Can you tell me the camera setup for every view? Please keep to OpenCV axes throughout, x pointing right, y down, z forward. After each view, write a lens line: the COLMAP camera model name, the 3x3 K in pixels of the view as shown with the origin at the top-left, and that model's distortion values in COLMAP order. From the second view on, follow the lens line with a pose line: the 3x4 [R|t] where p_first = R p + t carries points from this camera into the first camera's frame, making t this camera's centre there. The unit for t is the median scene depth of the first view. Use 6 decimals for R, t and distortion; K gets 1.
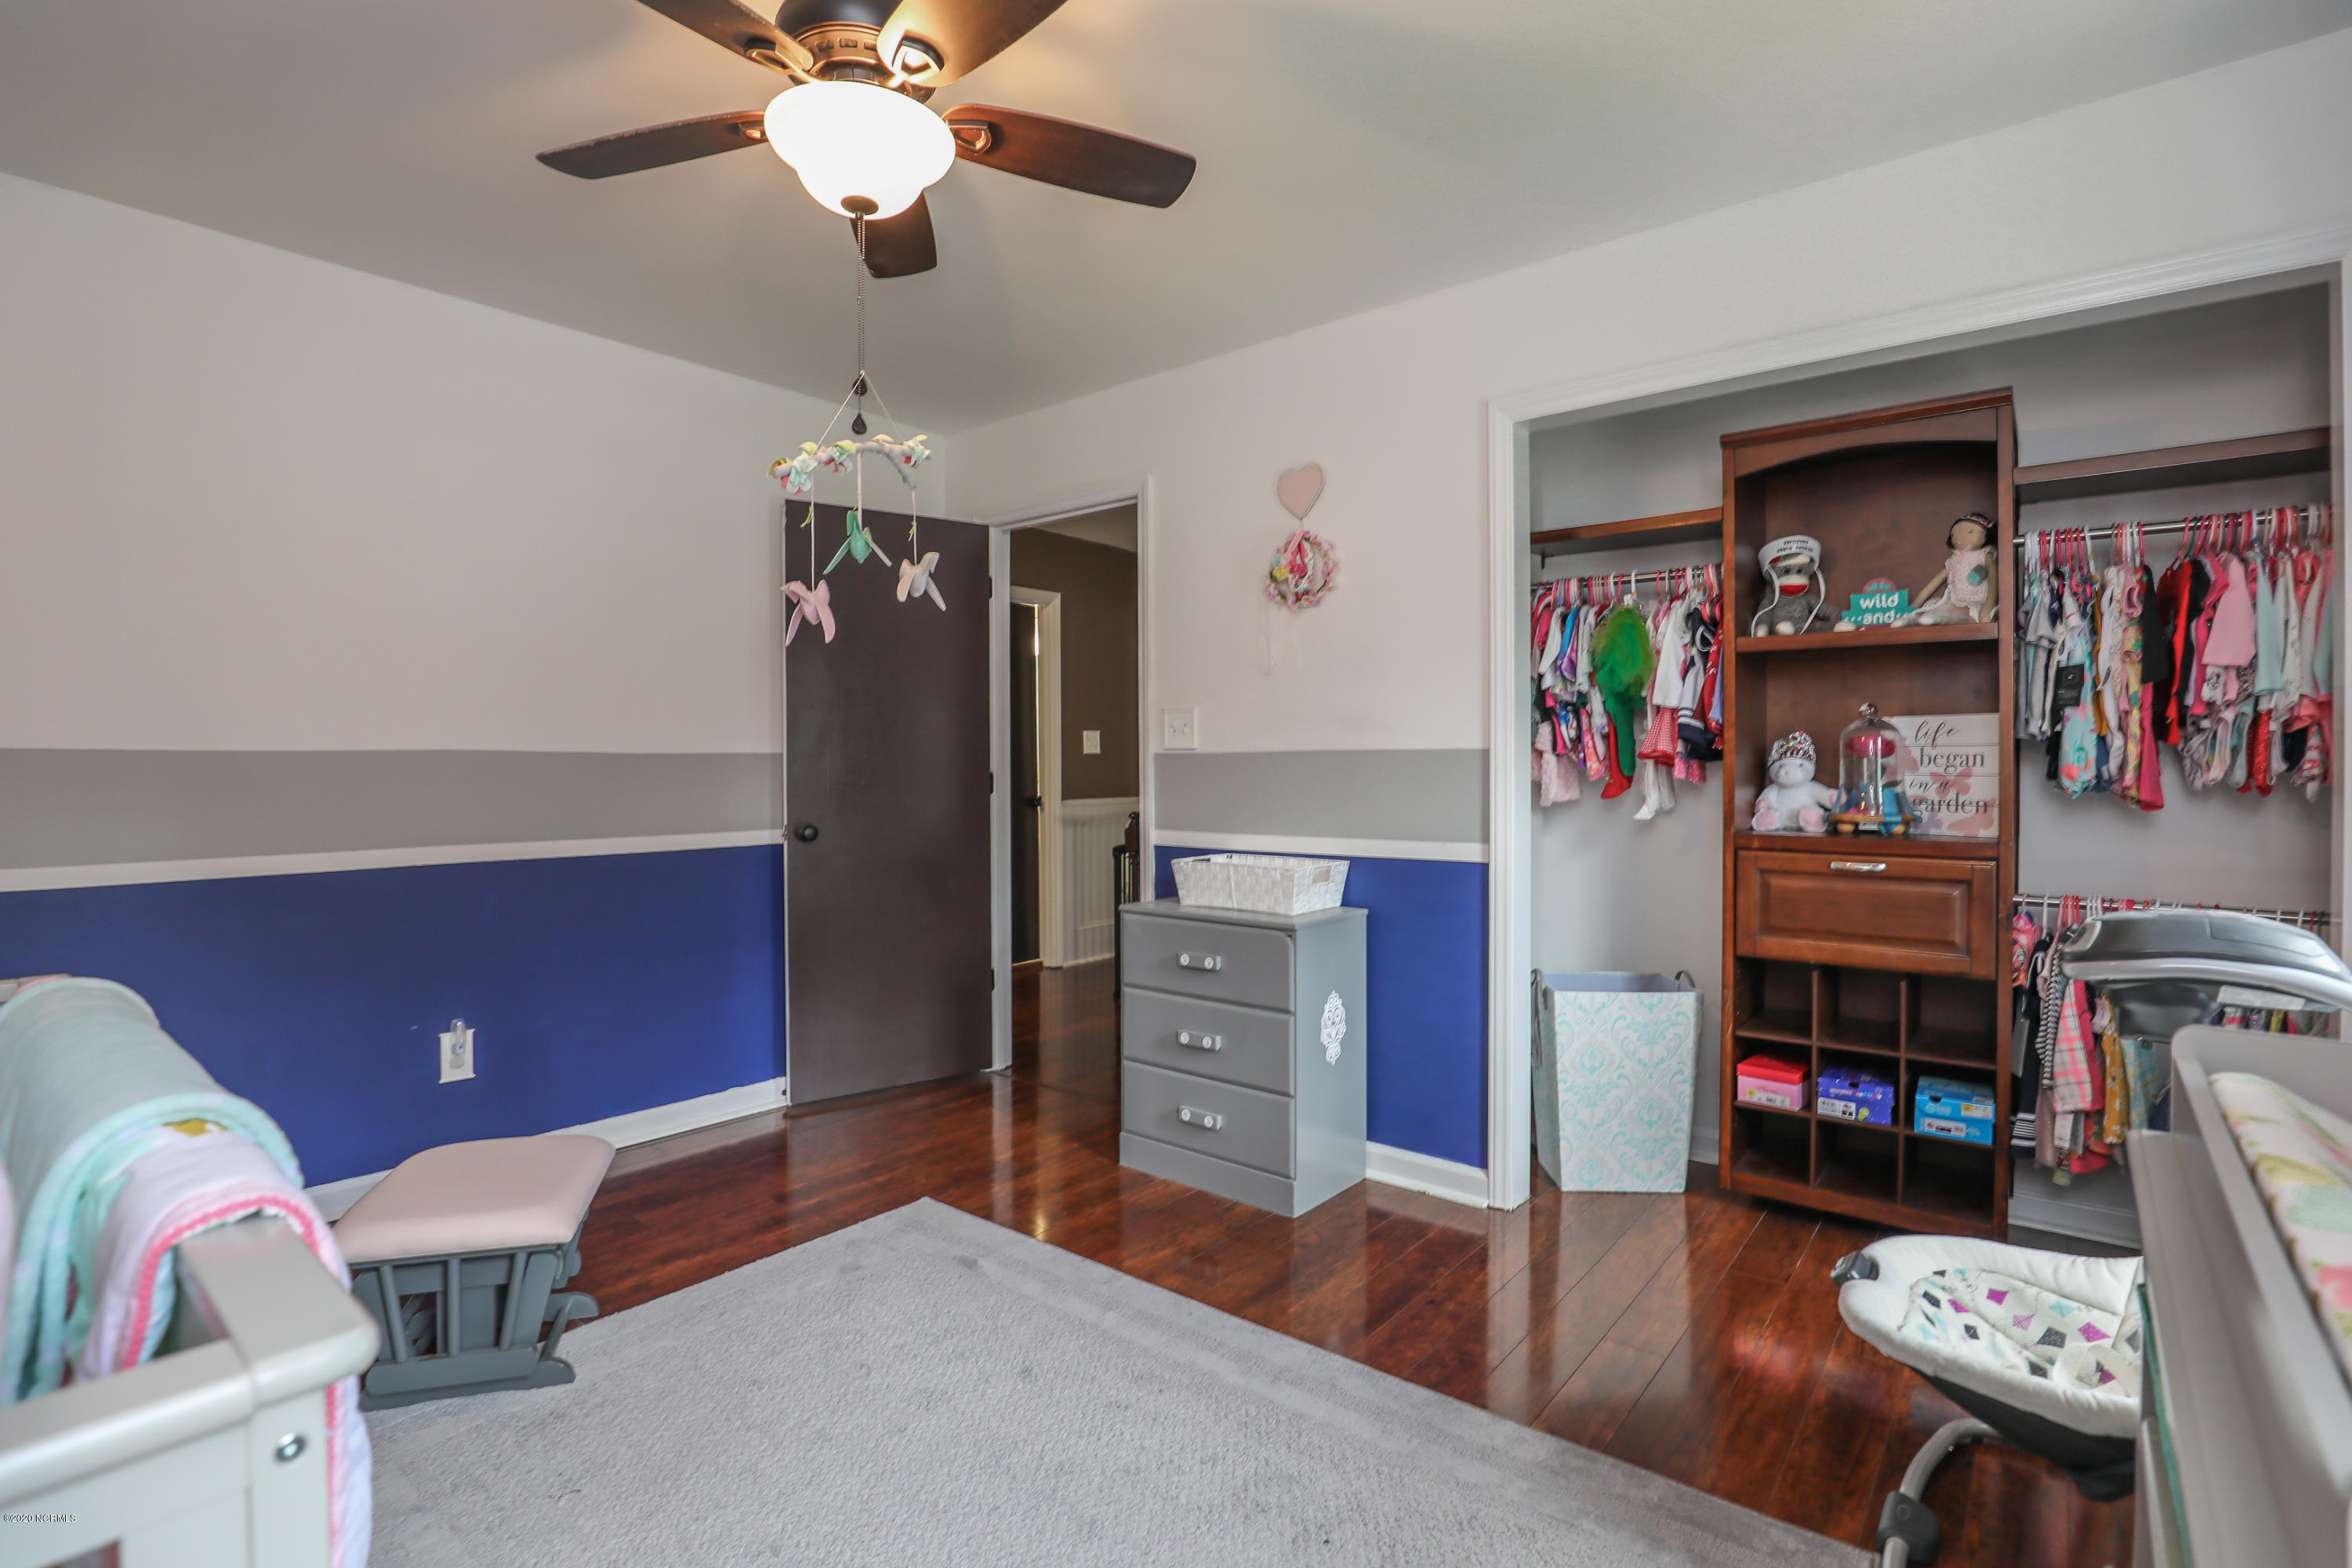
lens RADIAL K [[1127.4, 0, 1172.5], [0, 1127.4, 760.5], [0, 0, 1]] dist [-0.027735, 0.000968]
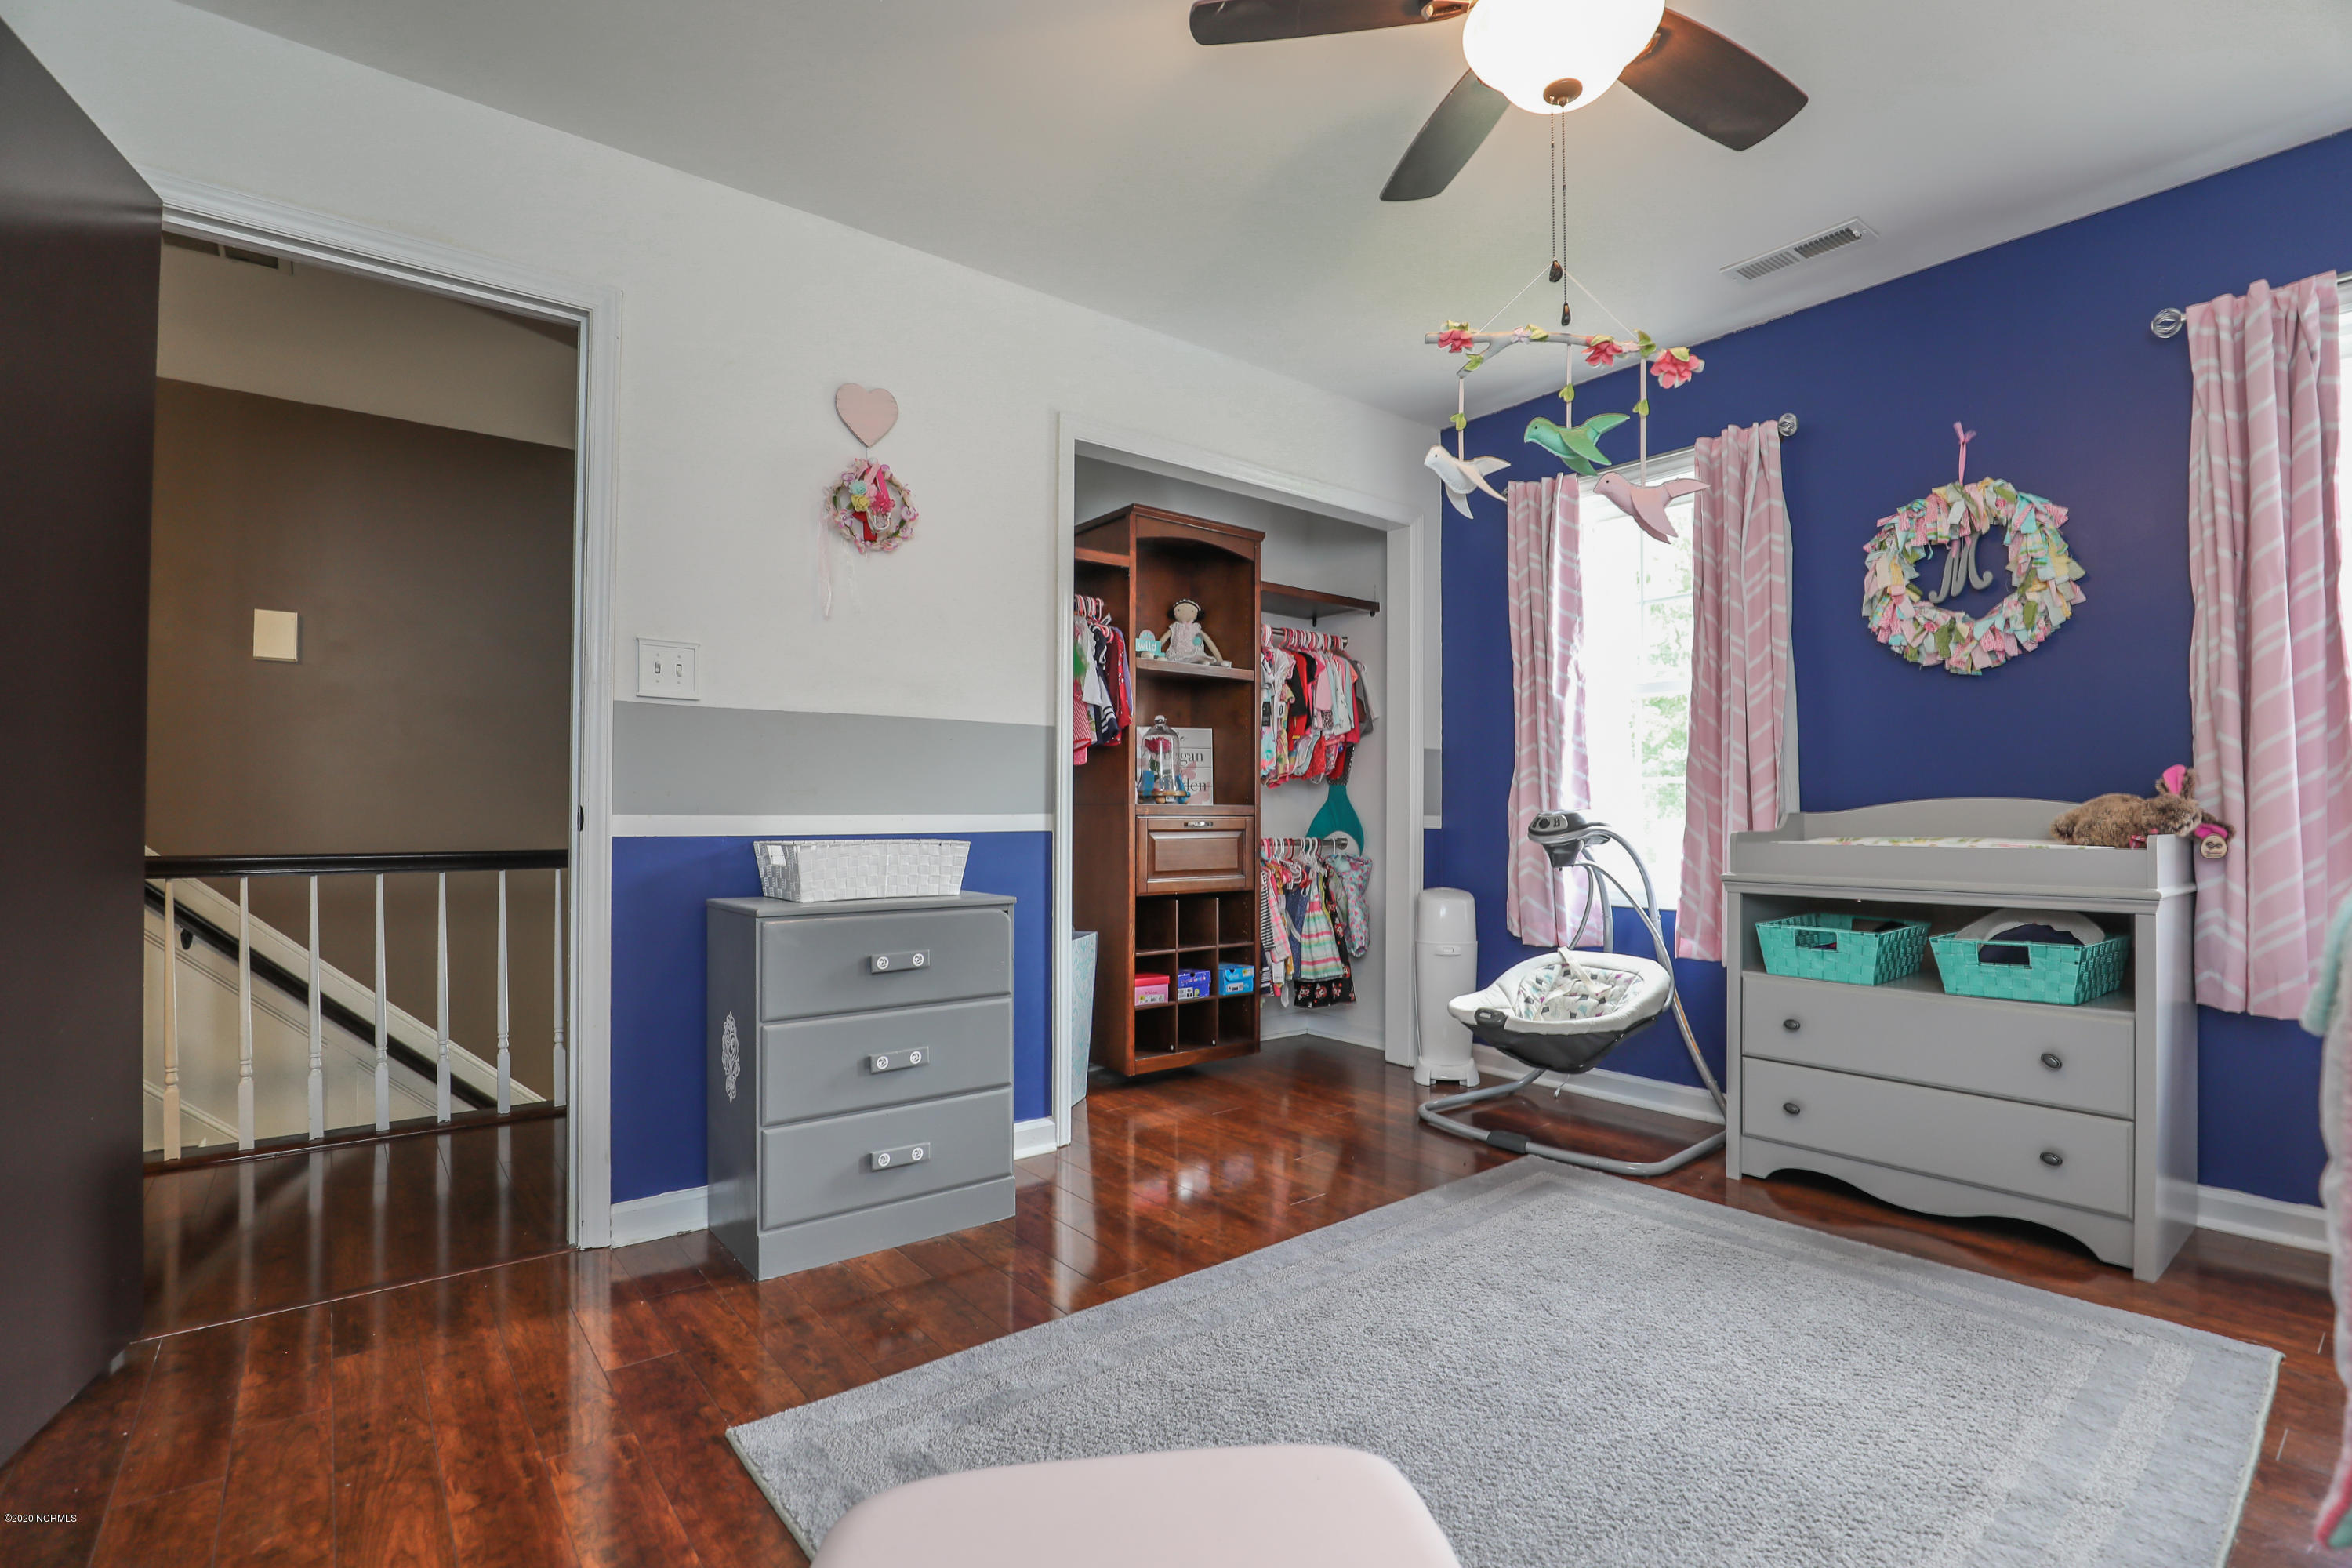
lens RADIAL K [[1080.9, 0, 1167.7], [0, 1080.9, 799.0], [0, 0, 1]] dist [-0.042109, 0.012351]
pose [[0.205585, 0.016898, 0.978493, -0.754151], [-0.000165, 0.999852, -0.017232, 0.082391], [-0.978639, 0.003382, 0.205557, 0.711510]]
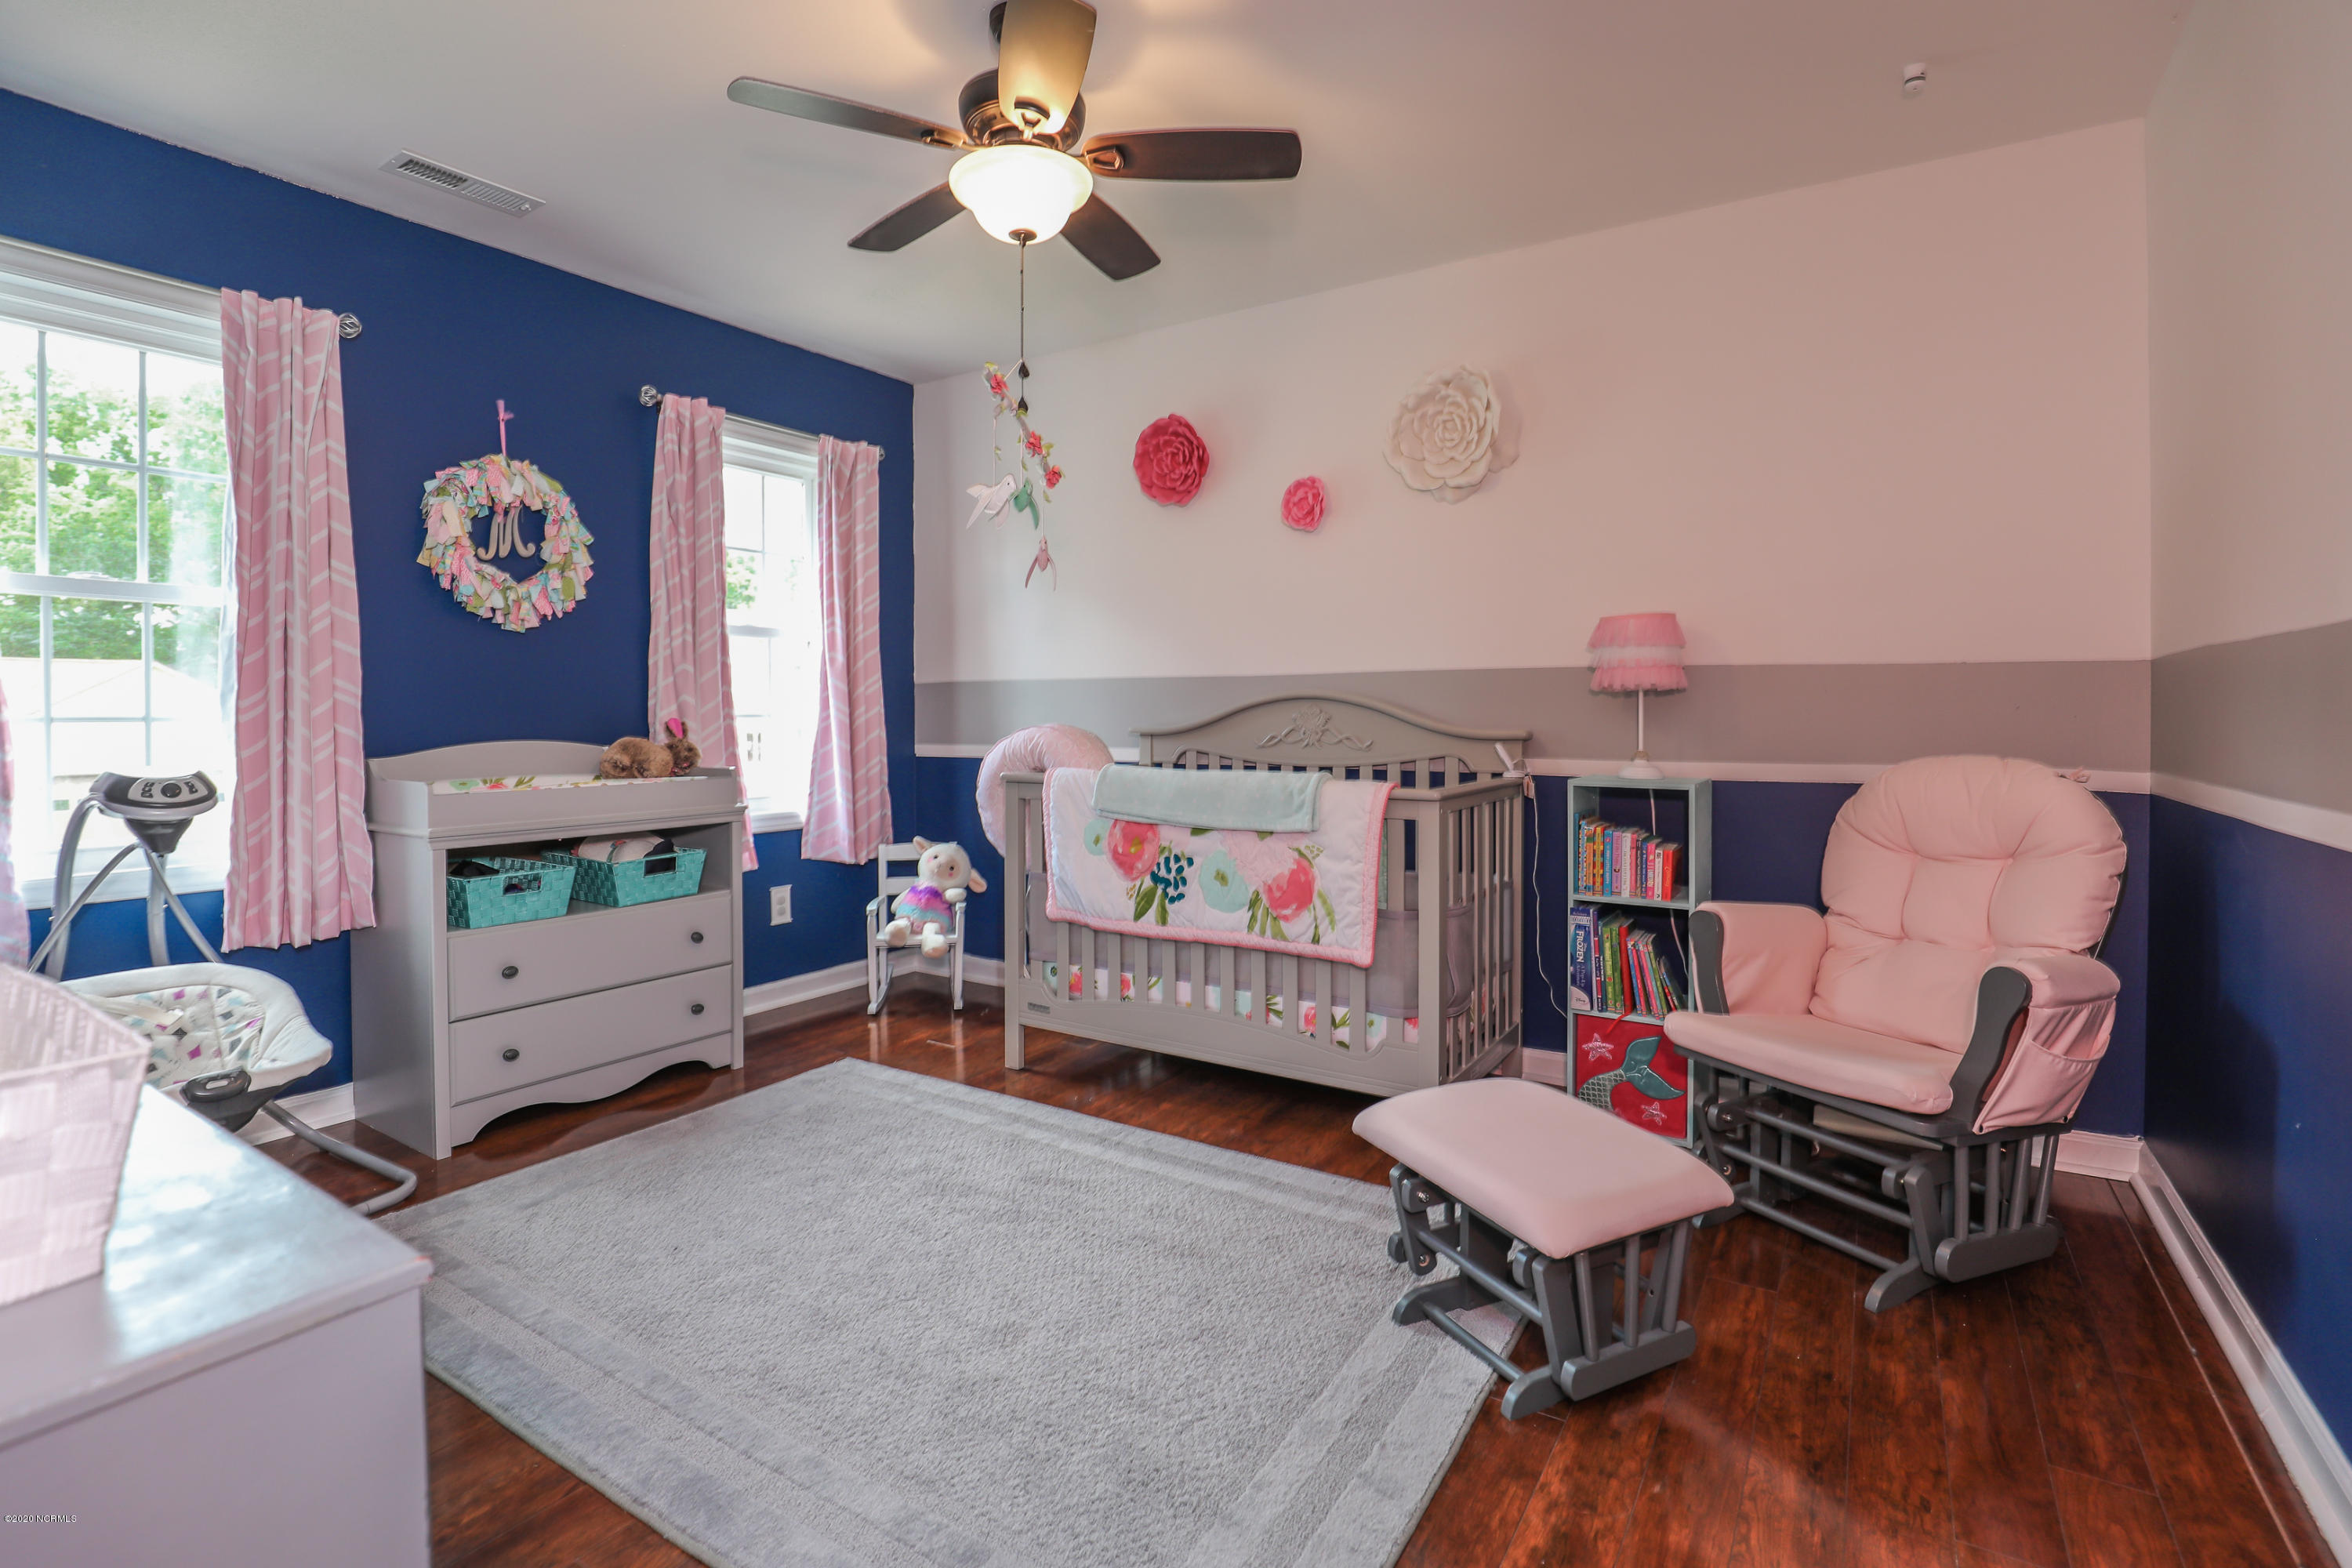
lens RADIAL K [[1082.7, 0, 1175.7], [0, 1082.7, 735.4], [0, 0, 1]] dist [-0.044682, 0.011297]
pose [[-0.993797, 0.016726, -0.109941, -0.187665], [0.014959, 0.999746, 0.016878, 0.048995], [0.110196, 0.015128, -0.993795, 1.377791]]
